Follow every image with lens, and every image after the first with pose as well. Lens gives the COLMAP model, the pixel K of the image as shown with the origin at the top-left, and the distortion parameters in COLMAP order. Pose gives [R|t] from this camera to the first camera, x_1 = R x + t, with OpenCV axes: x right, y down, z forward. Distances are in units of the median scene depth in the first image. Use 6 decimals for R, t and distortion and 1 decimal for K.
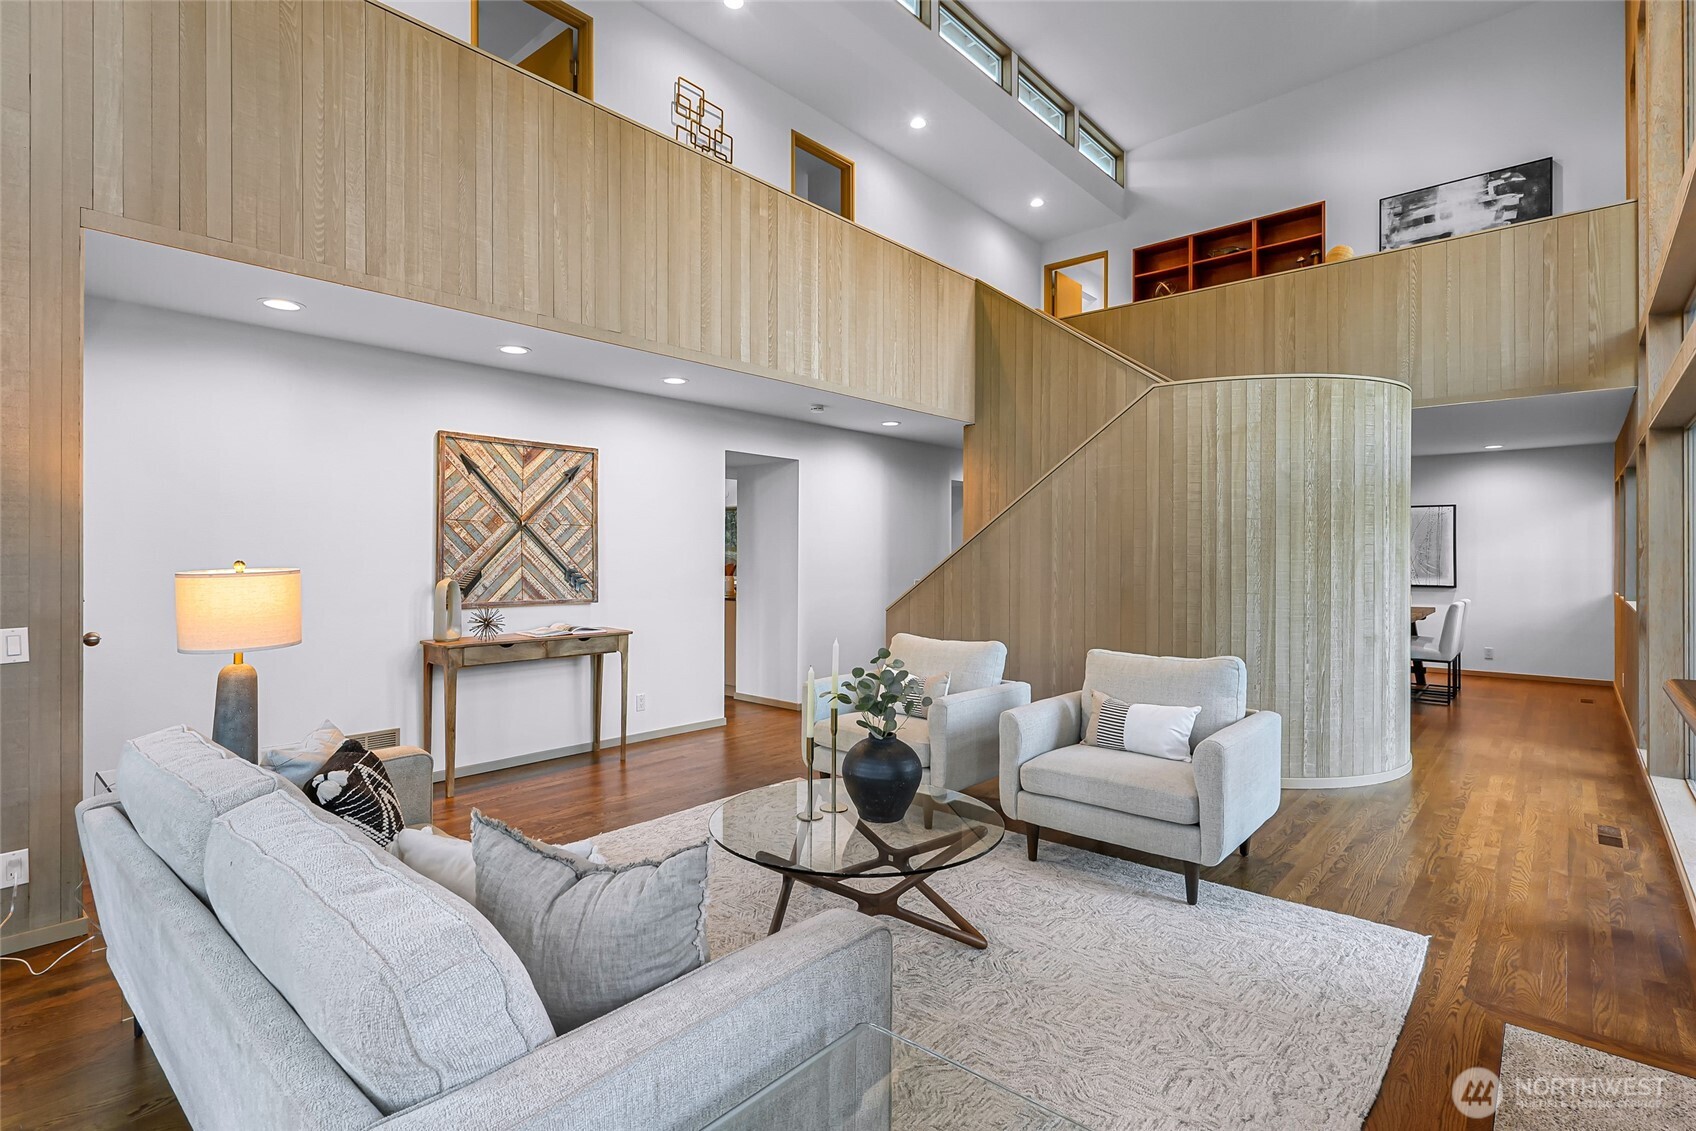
lens RADIAL K [[821.6, 0, 850.6], [0, 821.6, 557.7], [0, 0, 1]] dist [0.004530, 0.000640]
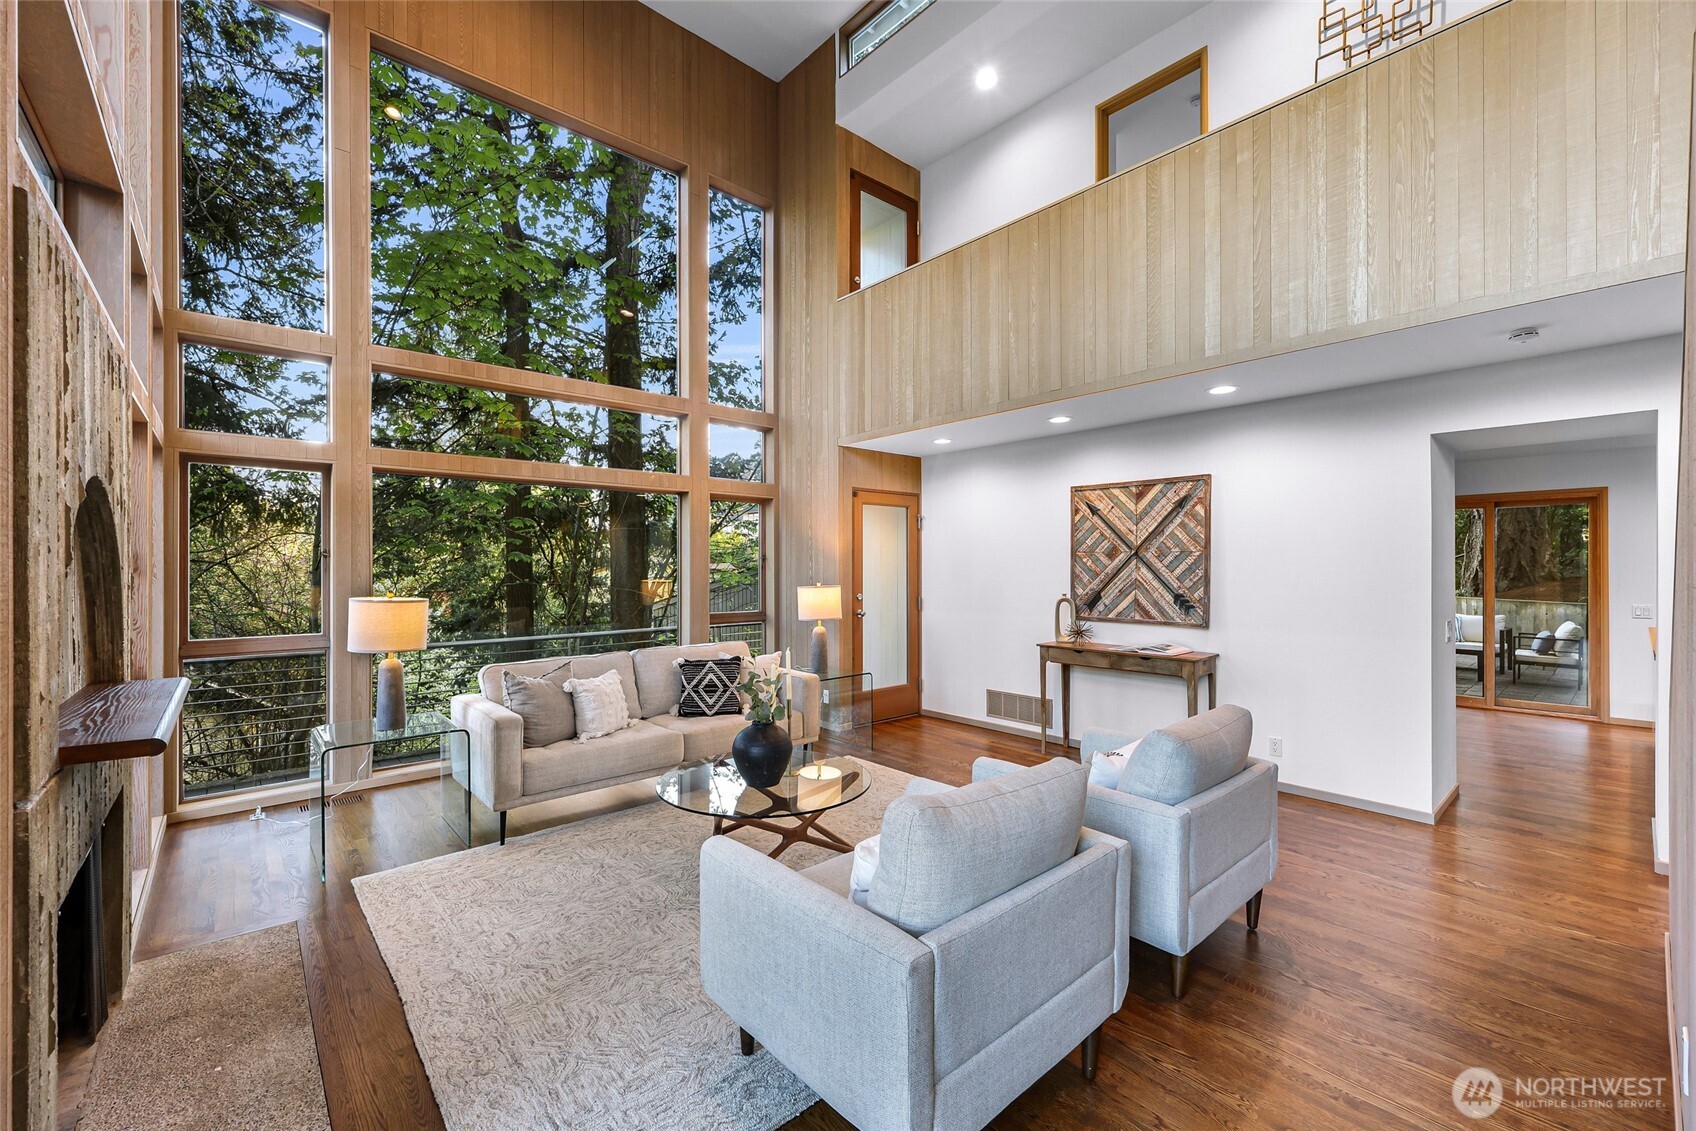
lens RADIAL K [[712.6, 0, 853.9], [0, 712.6, 566.3], [0, 0, 1]] dist [0.003483, -0.001155]
pose [[-0.142795, 0.000347, -0.989752, 0.646170], [-0.000770, 1.000000, 0.000461, -0.021975], [0.989752, 0.000828, -0.142794, 0.738445]]
